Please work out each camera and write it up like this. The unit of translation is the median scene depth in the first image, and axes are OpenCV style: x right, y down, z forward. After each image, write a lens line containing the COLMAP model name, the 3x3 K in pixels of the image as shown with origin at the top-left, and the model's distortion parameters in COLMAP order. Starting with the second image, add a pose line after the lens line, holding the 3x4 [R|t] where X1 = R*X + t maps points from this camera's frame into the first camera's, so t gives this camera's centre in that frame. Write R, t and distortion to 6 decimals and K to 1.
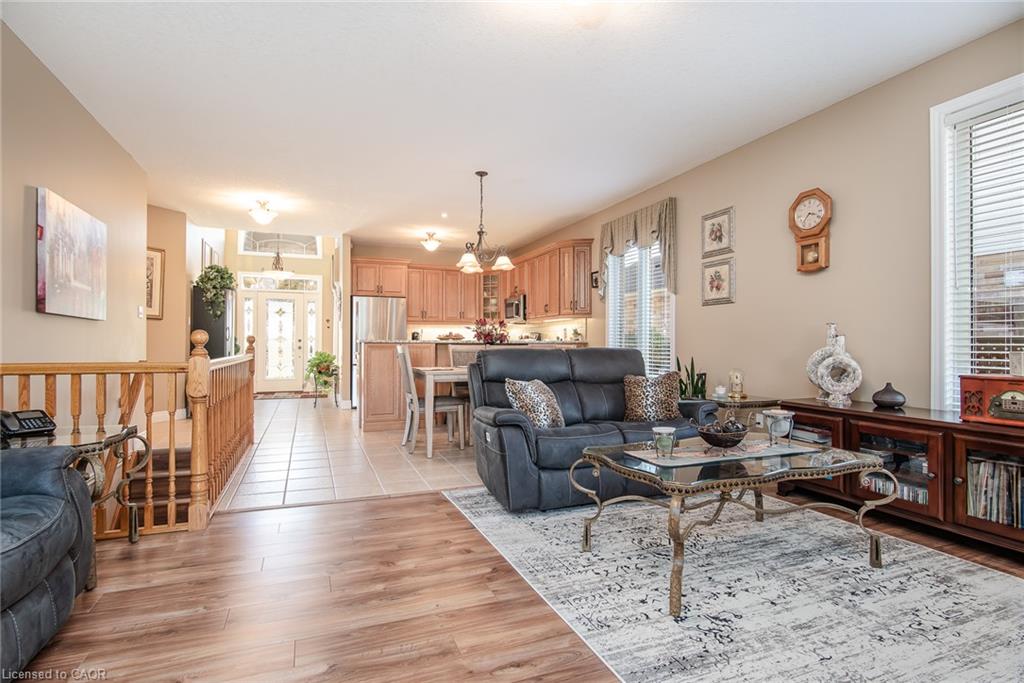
lens RADIAL K [[515.0, 0, 511.2], [0, 515.0, 342.1], [0, 0, 1]] dist [-0.005137, -0.002491]
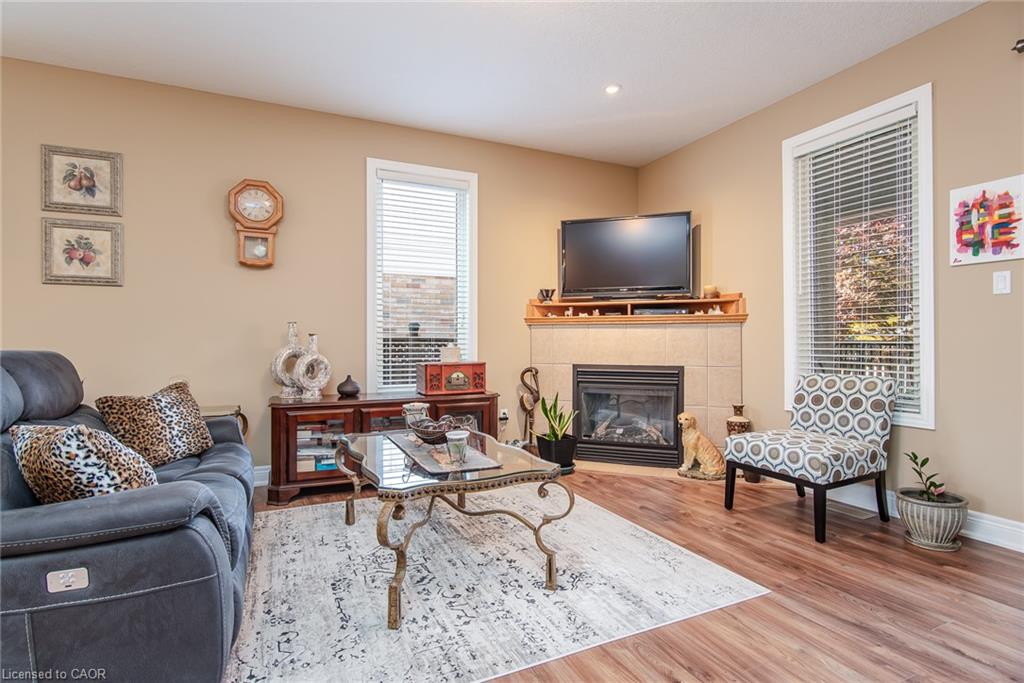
lens RADIAL K [[515.0, 0, 507.9], [0, 515.0, 341.8], [0, 0, 1]] dist [-0.005137, -0.002491]
pose [[-0.057781, -0.003736, 0.998322, -0.458678], [-0.003938, 0.999986, 0.003514, -0.002784], [-0.998322, -0.003729, -0.057795, 0.685526]]
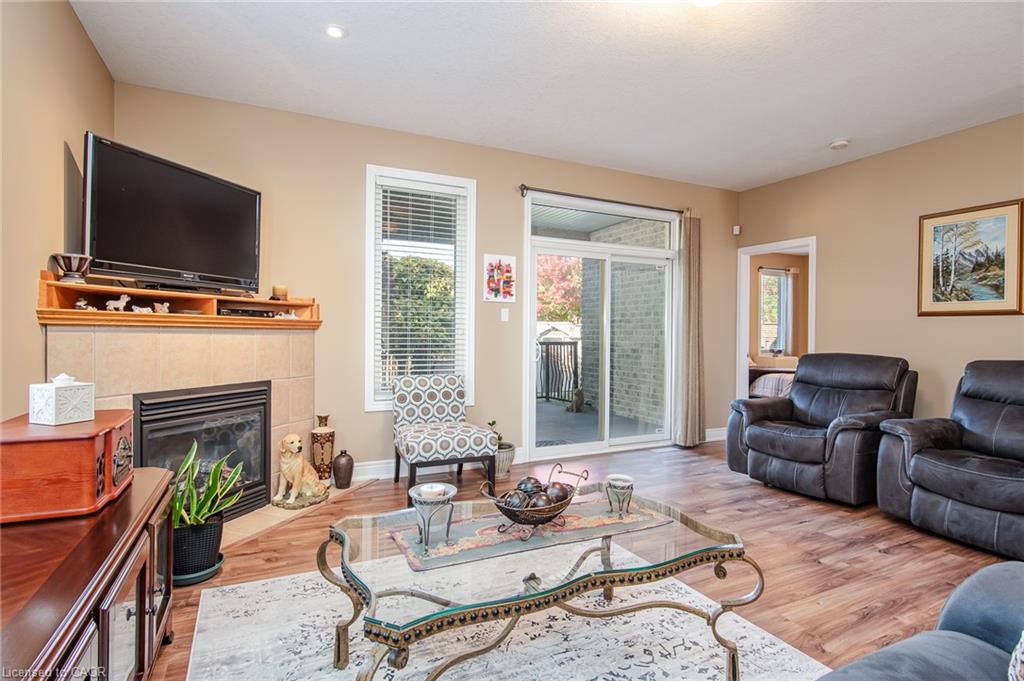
lens RADIAL K [[515.0, 0, 509.0], [0, 515.0, 339.0], [0, 0, 1]] dist [-0.005137, -0.002491]
pose [[-0.997045, -0.011896, -0.075891, 0.377610], [-0.012180, 0.999920, 0.003287, -0.033749], [0.075846, 0.004201, -0.997111, 1.264475]]
